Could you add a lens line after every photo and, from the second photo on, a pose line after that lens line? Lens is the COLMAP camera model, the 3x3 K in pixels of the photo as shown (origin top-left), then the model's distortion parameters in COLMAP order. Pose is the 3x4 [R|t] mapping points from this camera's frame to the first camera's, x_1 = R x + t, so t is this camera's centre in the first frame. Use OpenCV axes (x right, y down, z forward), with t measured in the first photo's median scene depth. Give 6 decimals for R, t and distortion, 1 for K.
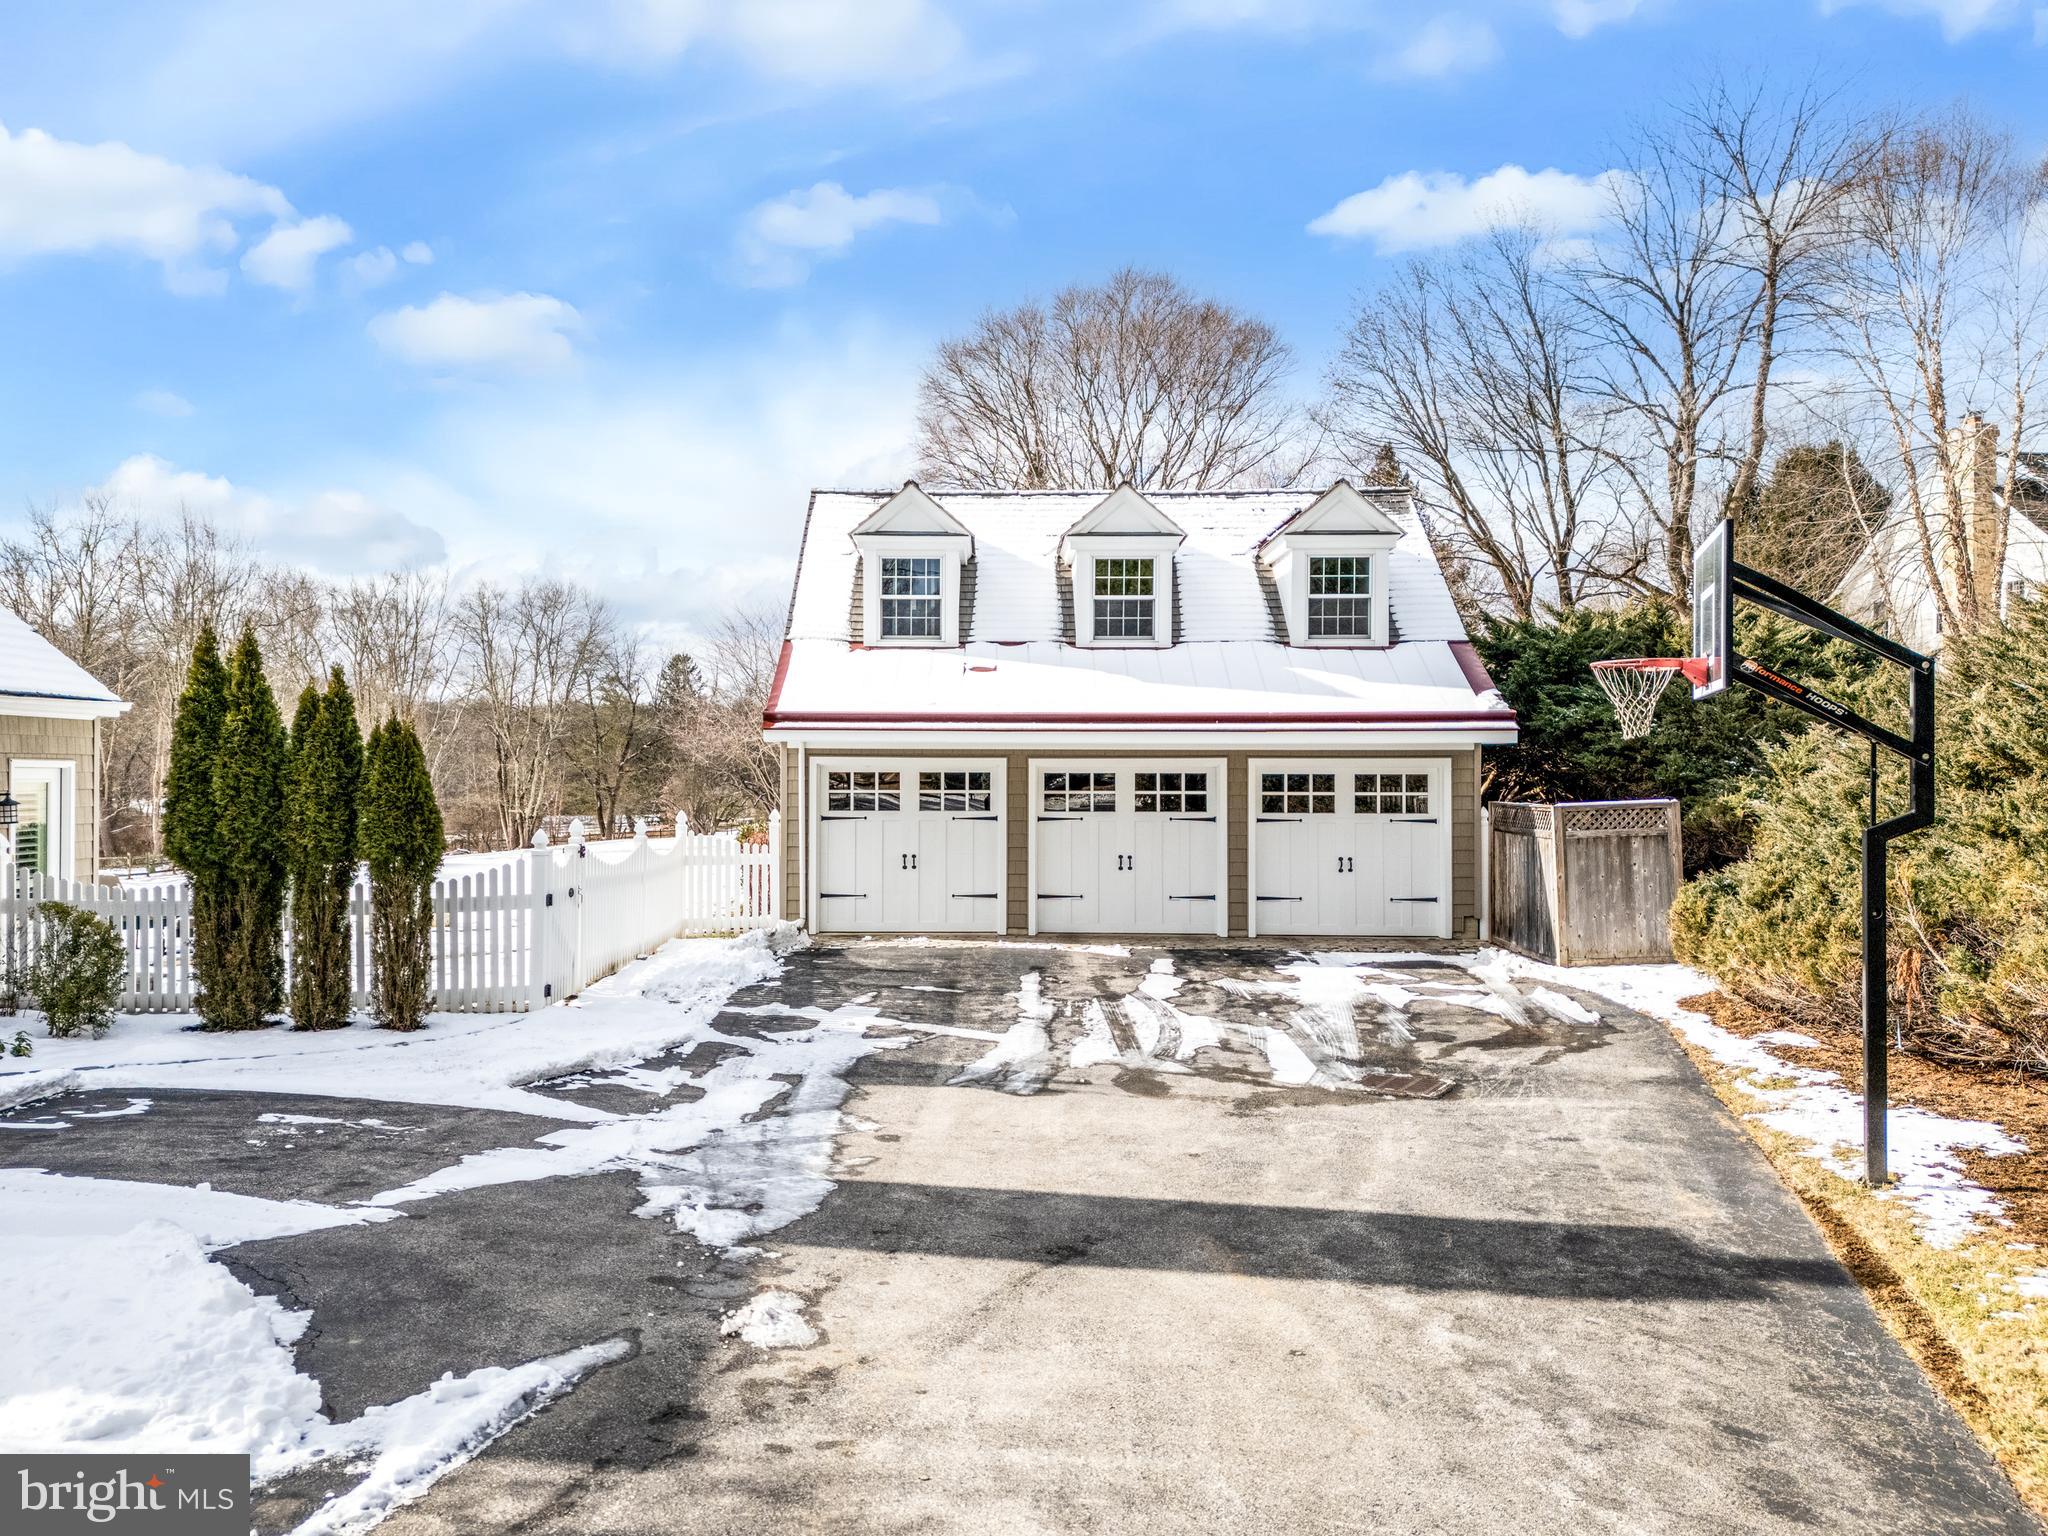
lens RADIAL K [[1529.2, 0, 1019.8], [0, 1529.2, 800.0], [0, 0, 1]] dist [0.092734, -0.078884]
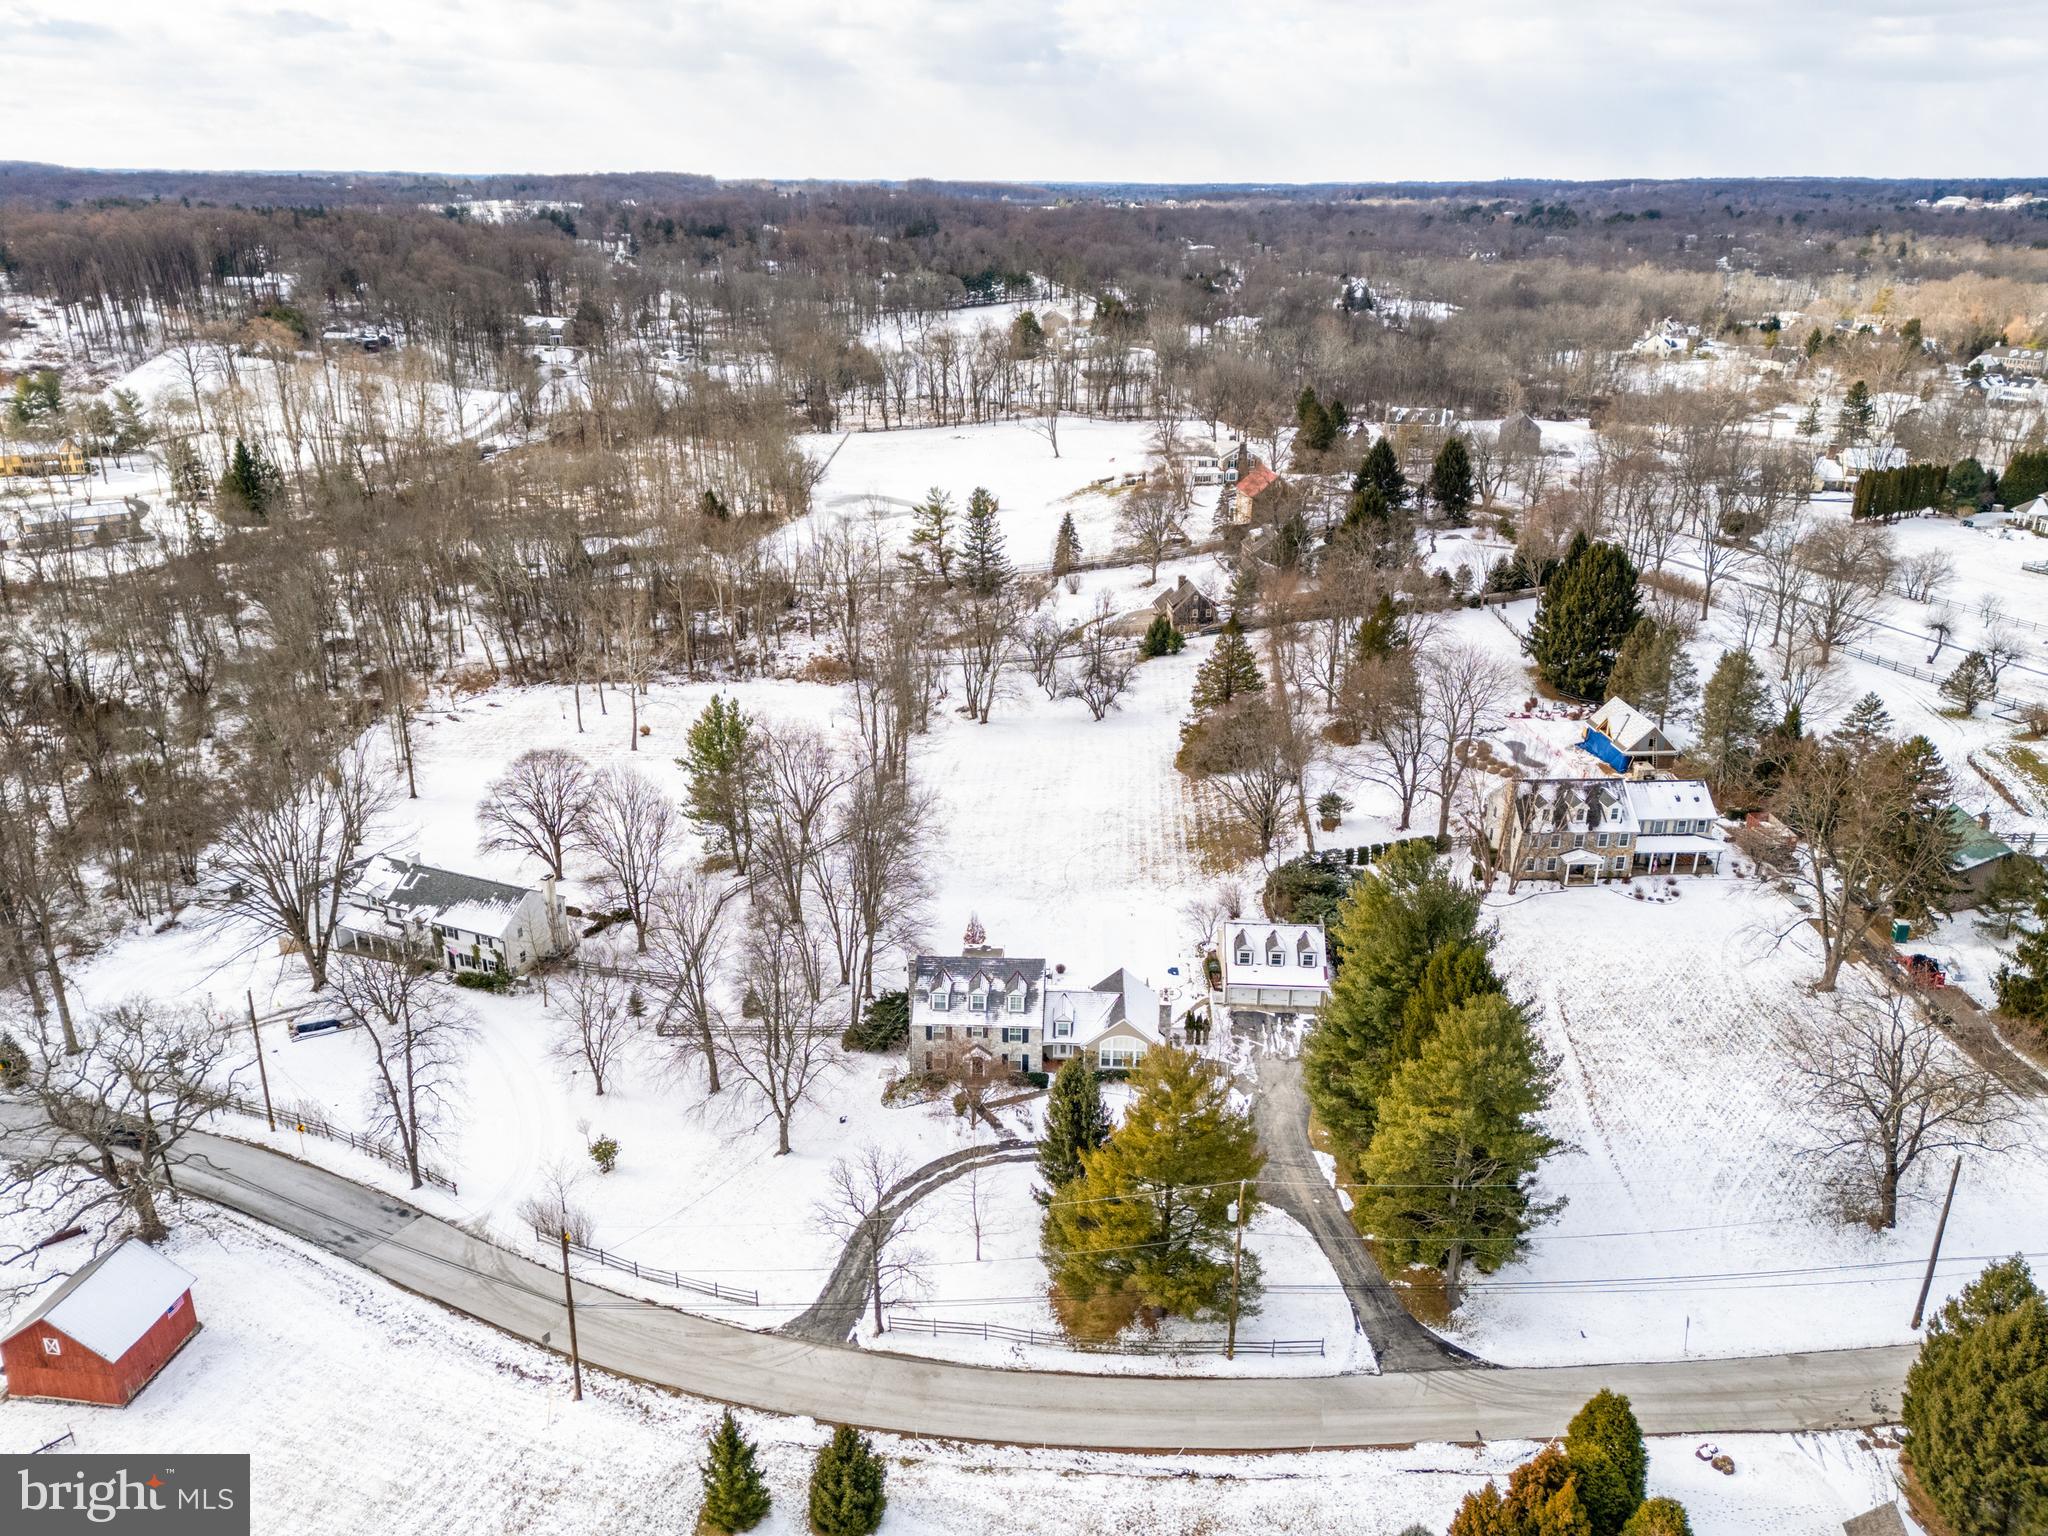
lens RADIAL K [[1529.2, 0, 1019.8], [0, 1529.2, 800.0], [0, 0, 1]] dist [0.092734, -0.078884]
pose [[0.998948, 0.018939, -0.041773, -1.042666], [-0.000131, 0.911935, 0.410334, -4.664805], [0.045866, -0.409896, 0.910978, -6.493665]]
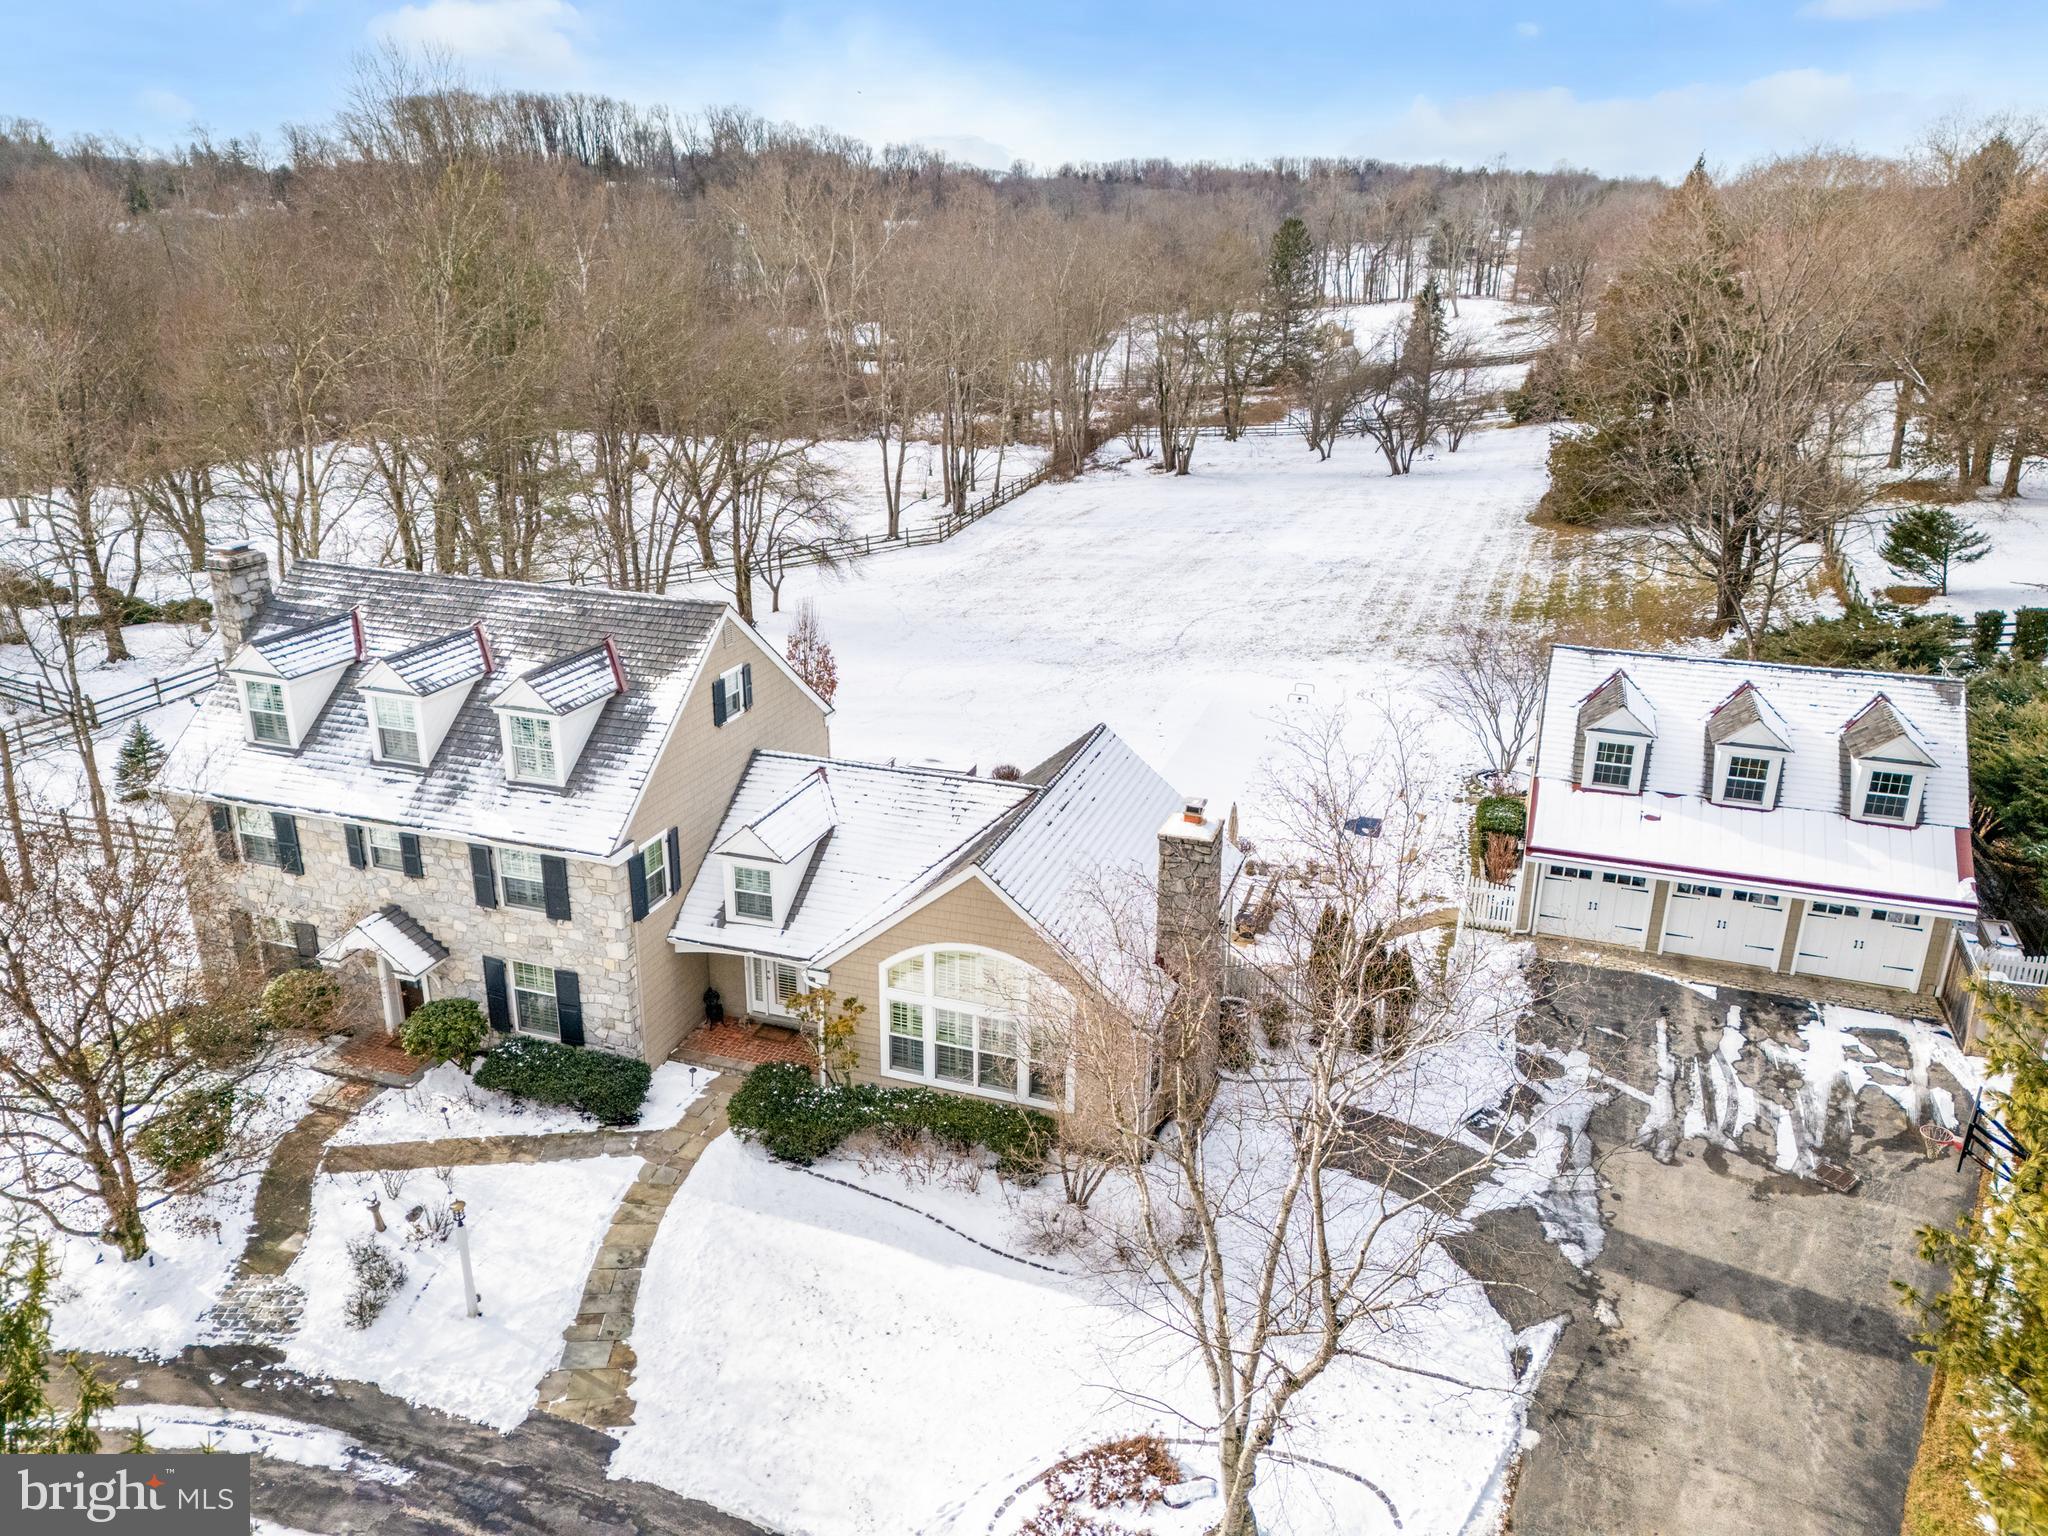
lens RADIAL K [[1529.2, 0, 1019.8], [0, 1529.2, 800.0], [0, 0, 1]] dist [0.092734, -0.078884]
pose [[0.945699, 0.118628, -0.302622, -0.226589], [0.006117, 0.924363, 0.381466, -1.021907], [0.324985, -0.362604, 0.873443, -1.052335]]
